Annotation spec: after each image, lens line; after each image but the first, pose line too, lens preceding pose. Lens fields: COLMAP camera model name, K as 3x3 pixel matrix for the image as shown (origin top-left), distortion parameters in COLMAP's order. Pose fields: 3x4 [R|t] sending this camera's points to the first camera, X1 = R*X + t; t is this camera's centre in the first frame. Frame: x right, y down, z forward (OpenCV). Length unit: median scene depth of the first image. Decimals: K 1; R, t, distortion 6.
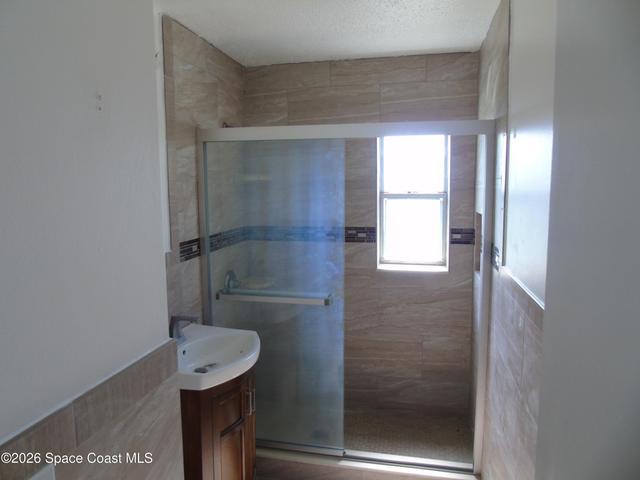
lens RADIAL K [[473.2, 0, 320.0], [0, 473.2, 240.0], [0, 0, 1]] dist [-0.039047, 0.003677]
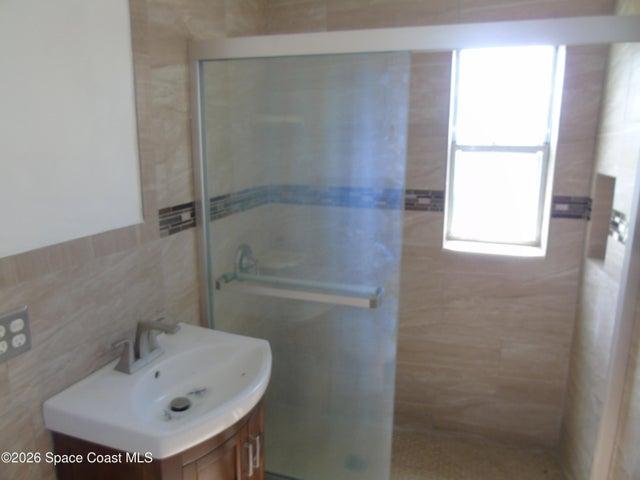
lens RADIAL K [[473.2, 0, 320.0], [0, 473.2, 240.0], [0, 0, 1]] dist [-0.039047, 0.003677]
pose [[0.995033, 0.033759, -0.093651, -0.000858], [-0.024982, 0.995320, 0.093354, -0.015749], [0.096364, -0.090551, 0.991219, 0.280595]]
